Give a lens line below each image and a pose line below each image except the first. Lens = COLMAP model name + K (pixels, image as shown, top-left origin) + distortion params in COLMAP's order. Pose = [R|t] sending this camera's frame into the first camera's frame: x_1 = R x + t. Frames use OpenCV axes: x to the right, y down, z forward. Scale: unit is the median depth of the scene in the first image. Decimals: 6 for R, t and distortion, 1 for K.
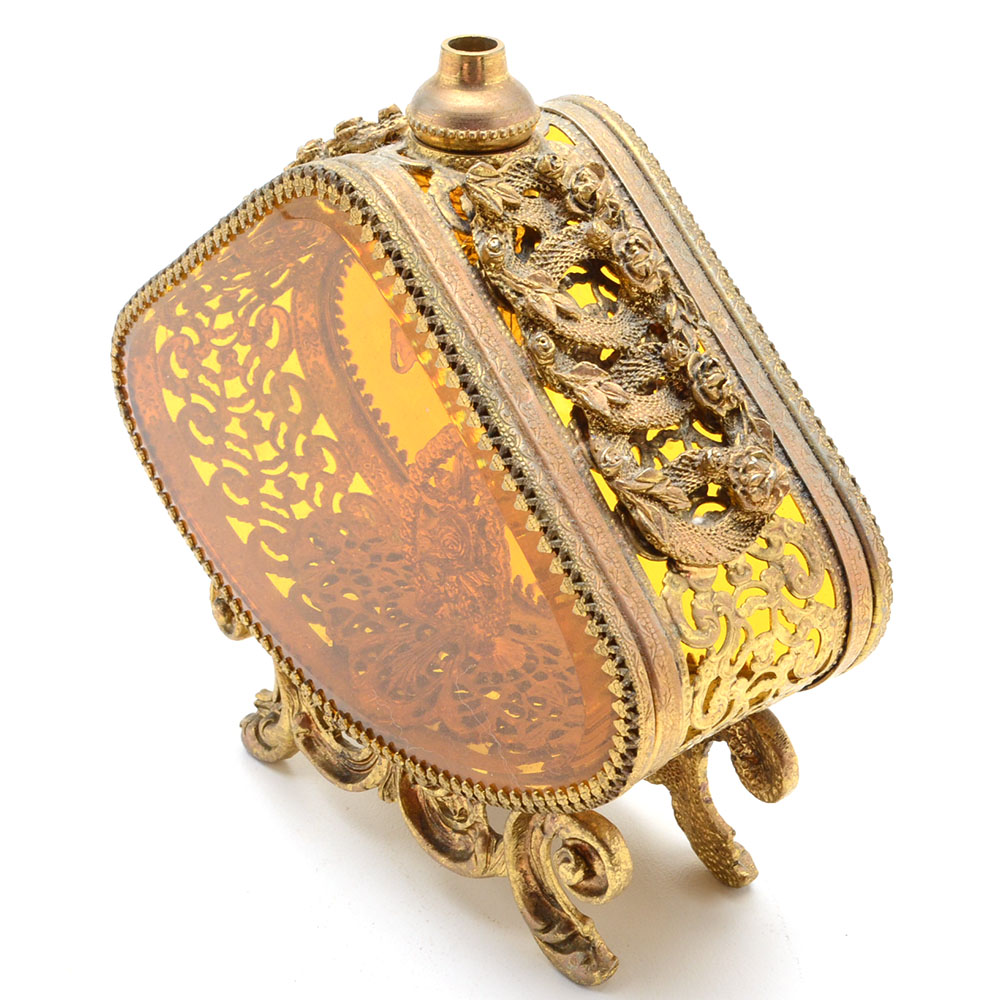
lens RADIAL K [[2337.6, 0, 501.0], [0, 2337.6, 500.0], [0, 0, 1]] dist [-0.165684, 0.000000]
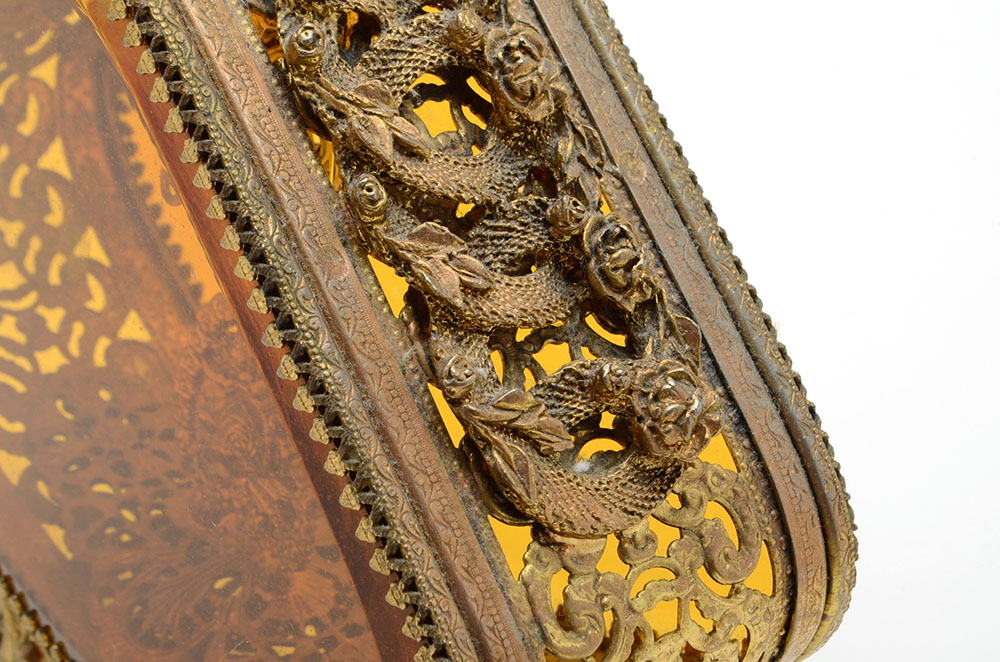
lens RADIAL K [[2381.0, 0, 498.2], [0, 2381.0, 330.5], [0, 0, 1]] dist [-0.042076, 0.000000]
pose [[0.996853, 0.064642, 0.045888, 0.025329], [-0.066519, 0.996958, 0.040629, -0.056095], [-0.043122, -0.043553, 0.998120, 0.308571]]
